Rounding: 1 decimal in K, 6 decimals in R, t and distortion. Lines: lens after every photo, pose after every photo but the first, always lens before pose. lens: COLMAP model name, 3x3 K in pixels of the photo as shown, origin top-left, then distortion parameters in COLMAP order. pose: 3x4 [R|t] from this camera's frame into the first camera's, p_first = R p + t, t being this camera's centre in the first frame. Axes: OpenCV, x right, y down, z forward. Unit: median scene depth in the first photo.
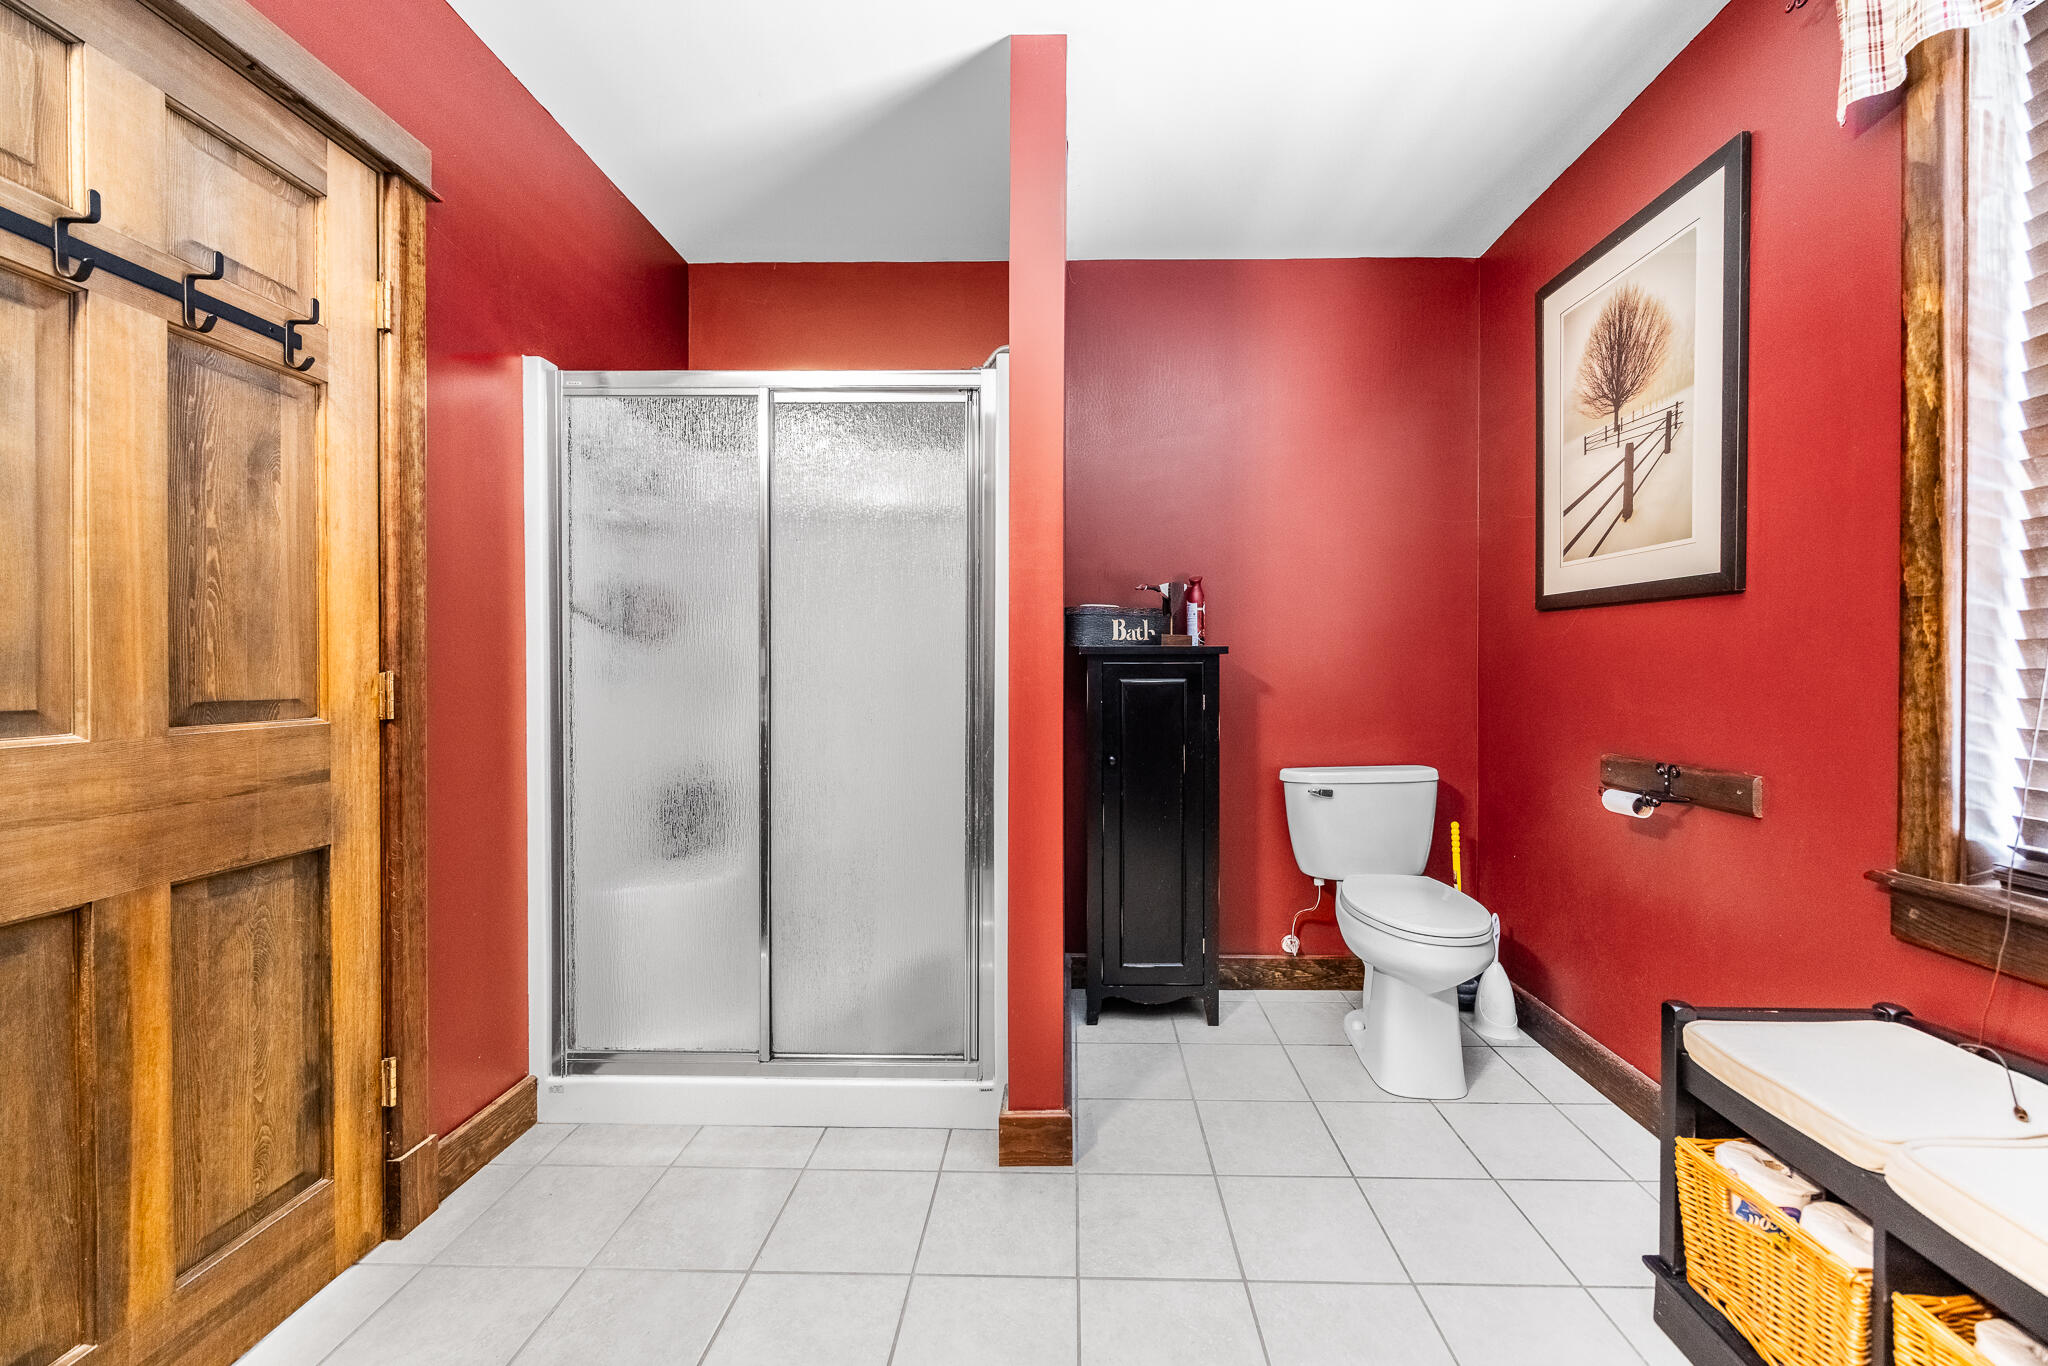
lens RADIAL K [[797.1, 0, 1034.4], [0, 797.1, 677.8], [0, 0, 1]] dist [0.010042, 0.000108]
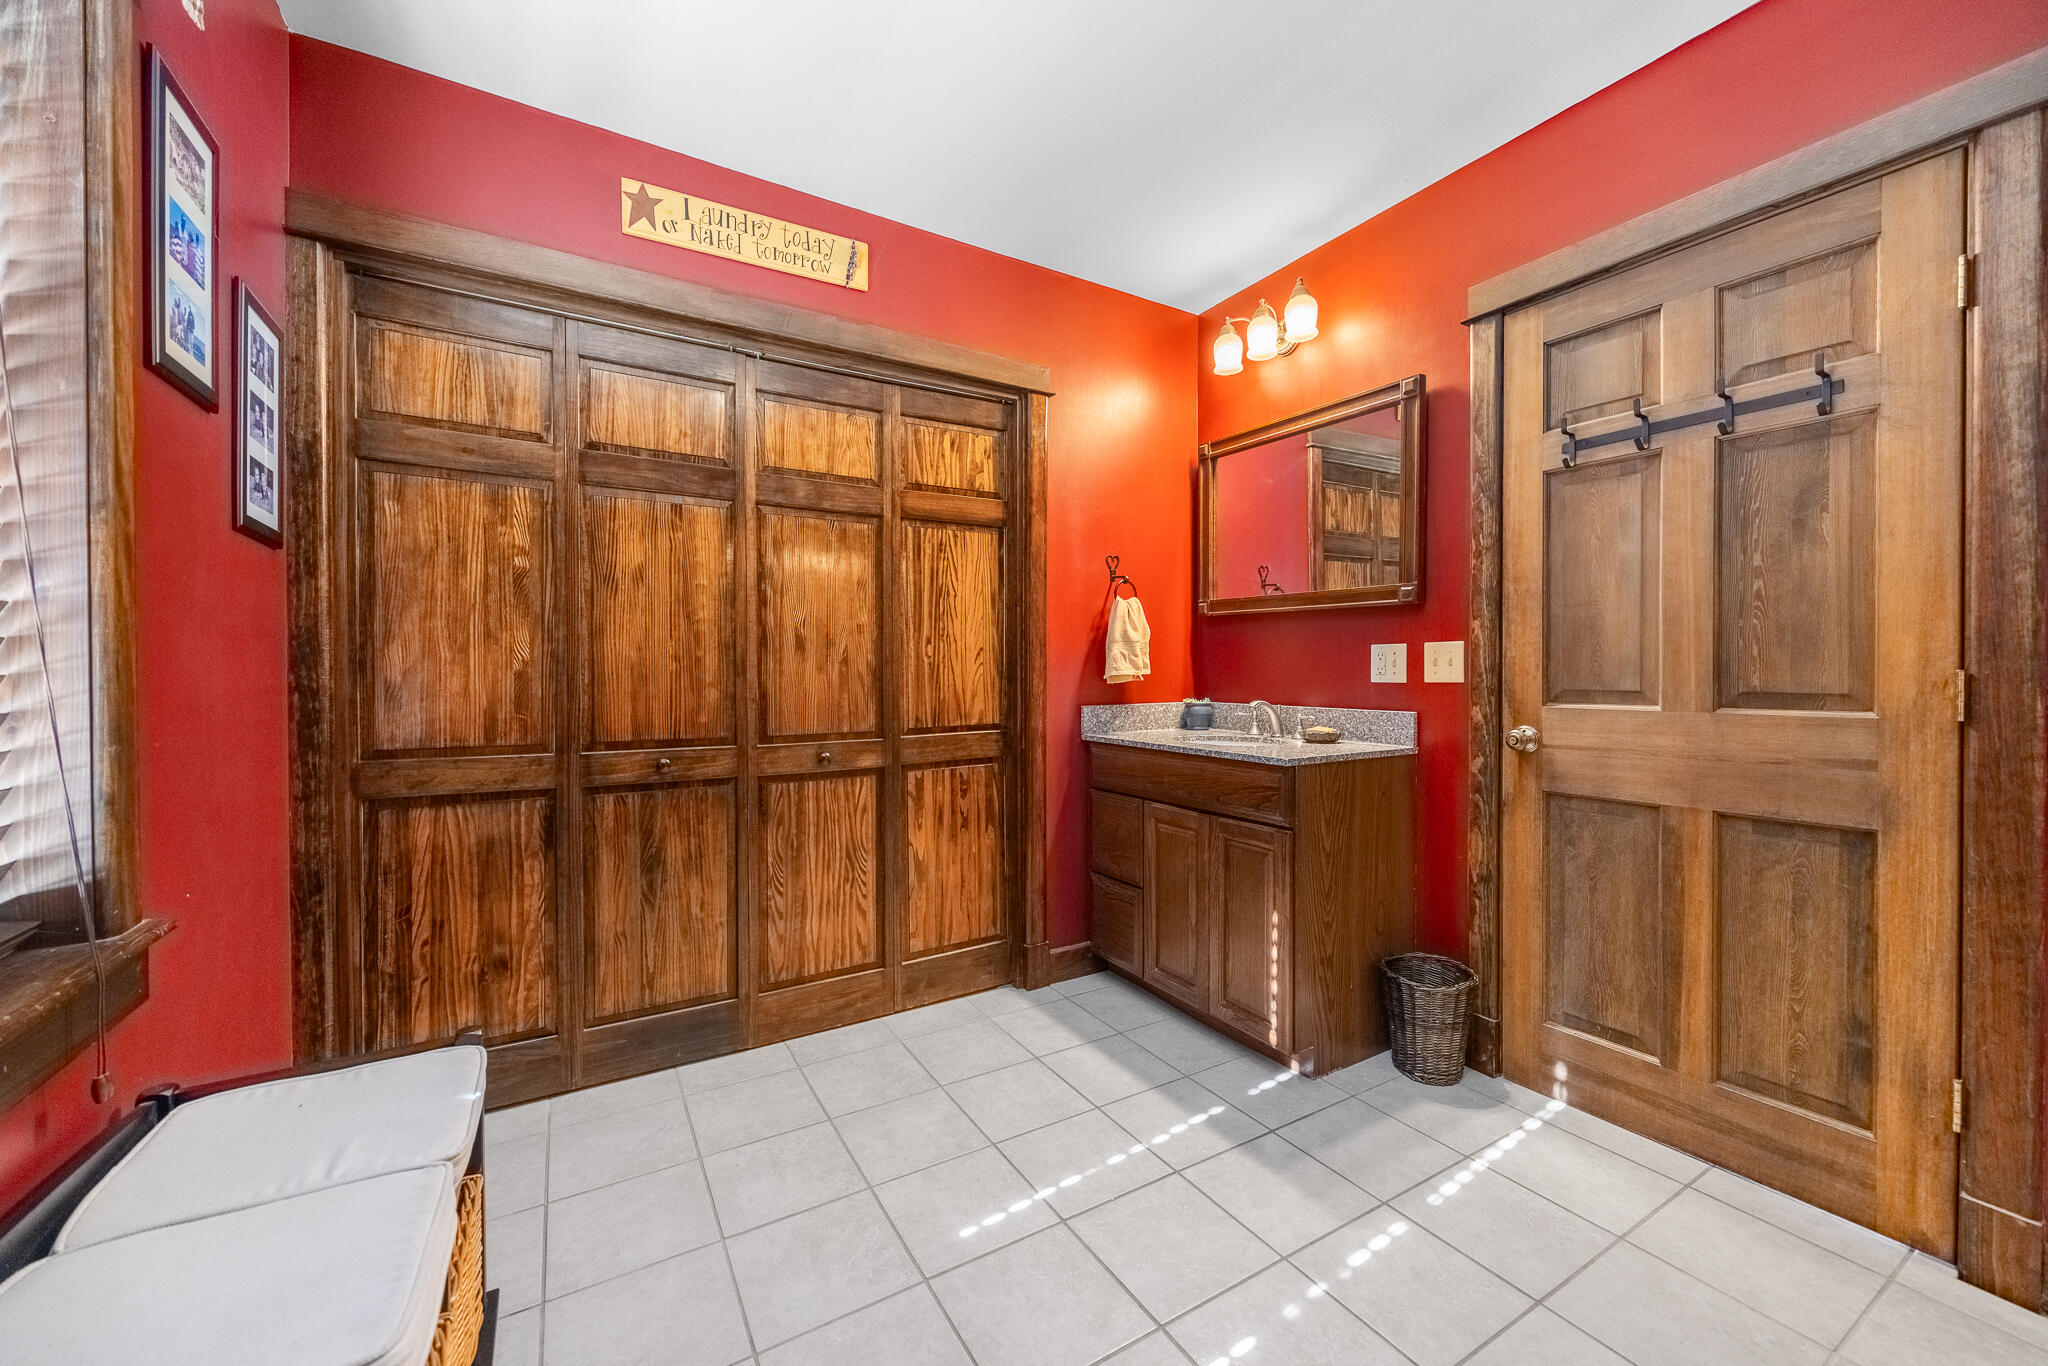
lens RADIAL K [[797.1, 0, 1020.6], [0, 797.1, 674.0], [0, 0, 1]] dist [0.010042, 0.000108]
pose [[-0.831593, 0.005467, -0.555359, 0.751811], [-0.003560, 0.999879, 0.015173, -0.016702], [0.555374, 0.014595, -0.831472, 1.379979]]
